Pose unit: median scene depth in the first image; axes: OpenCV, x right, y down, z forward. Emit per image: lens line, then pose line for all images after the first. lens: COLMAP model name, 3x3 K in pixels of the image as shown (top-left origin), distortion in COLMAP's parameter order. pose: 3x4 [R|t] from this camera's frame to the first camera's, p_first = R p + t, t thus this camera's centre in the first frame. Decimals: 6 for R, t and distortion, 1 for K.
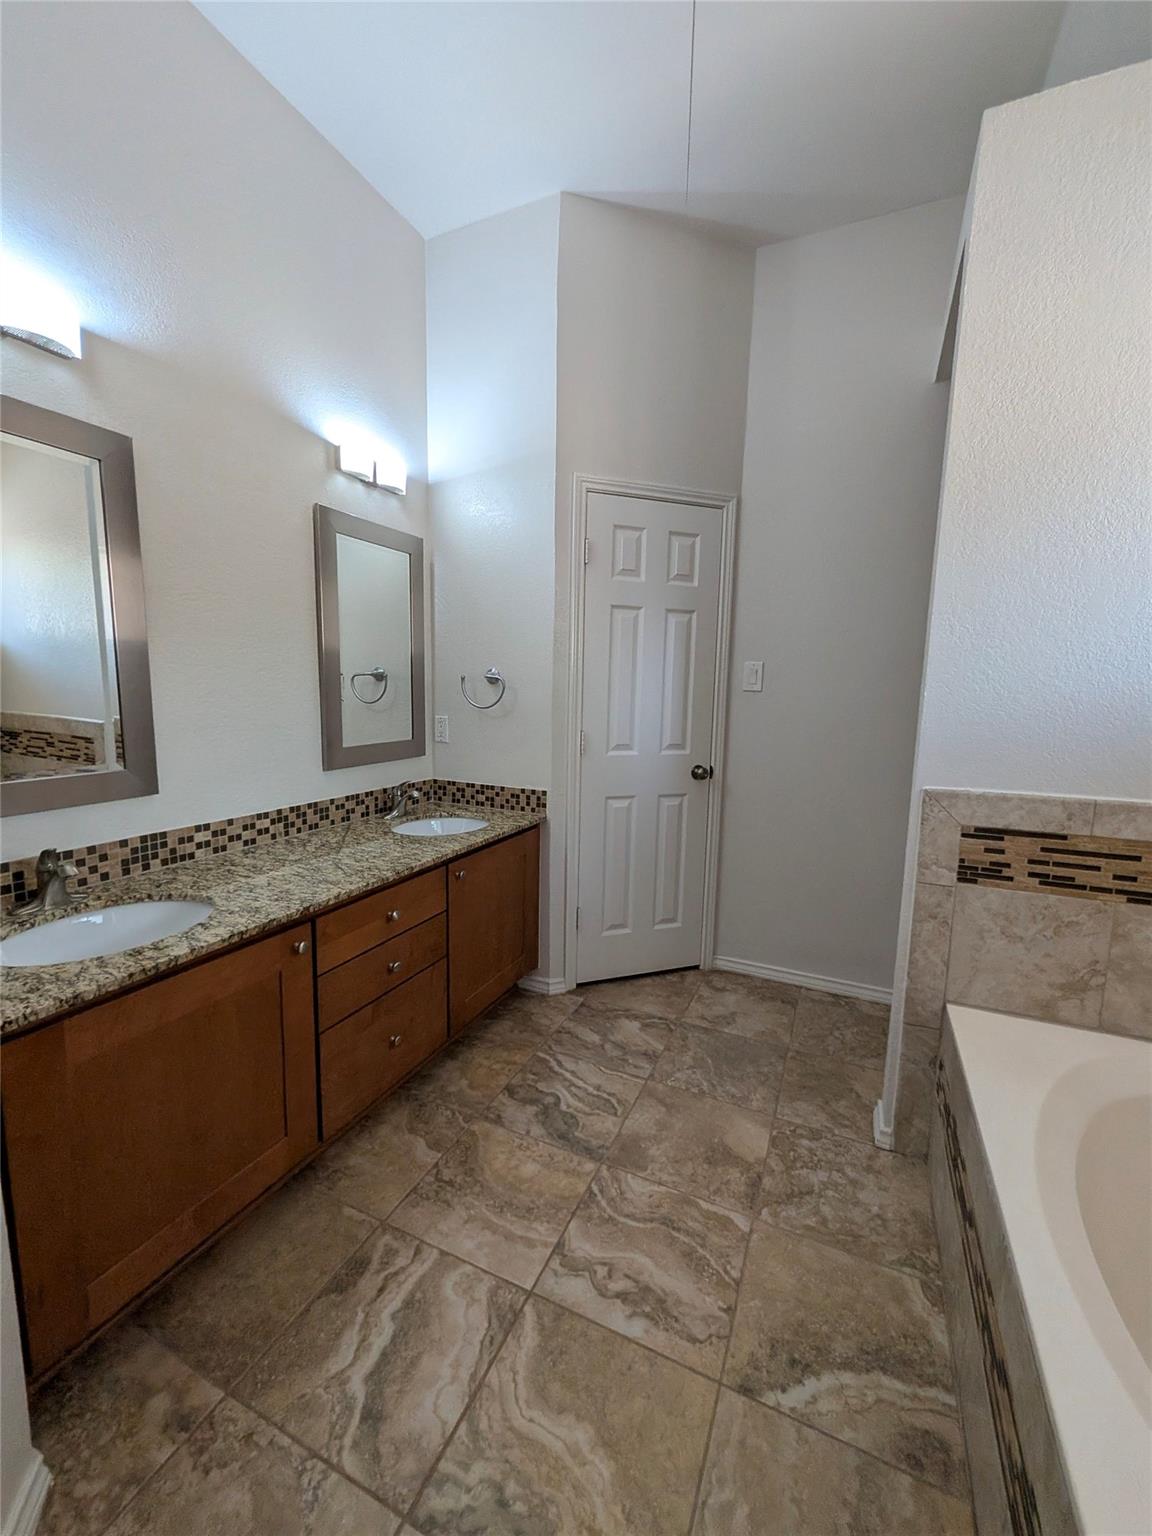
lens RADIAL K [[617.9, 0, 572.6], [0, 617.9, 770.0], [0, 0, 1]] dist [0.000974, -0.000132]
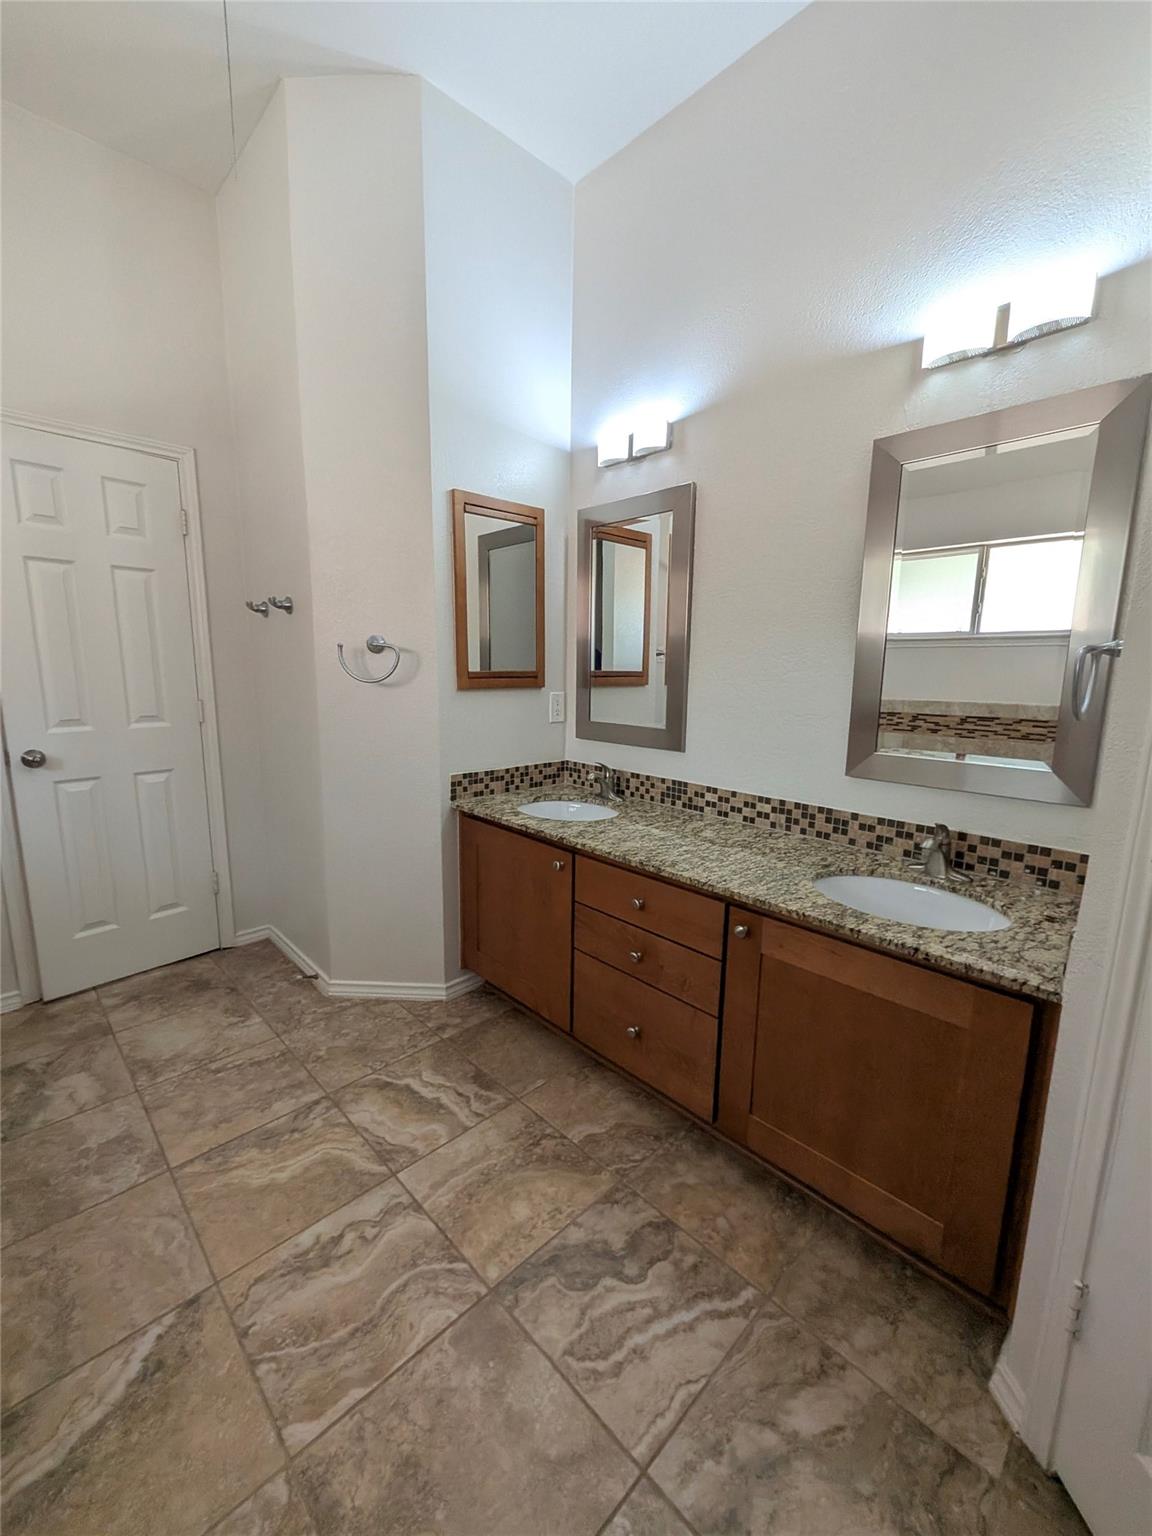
lens RADIAL K [[617.9, 0, 572.6], [0, 617.9, 770.0], [0, 0, 1]] dist [0.000974, -0.000132]
pose [[-0.354440, 0.133444, -0.925508, 0.607241], [-0.148485, 0.969174, 0.196605, -0.141489], [0.923214, 0.207109, -0.323700, 1.165452]]
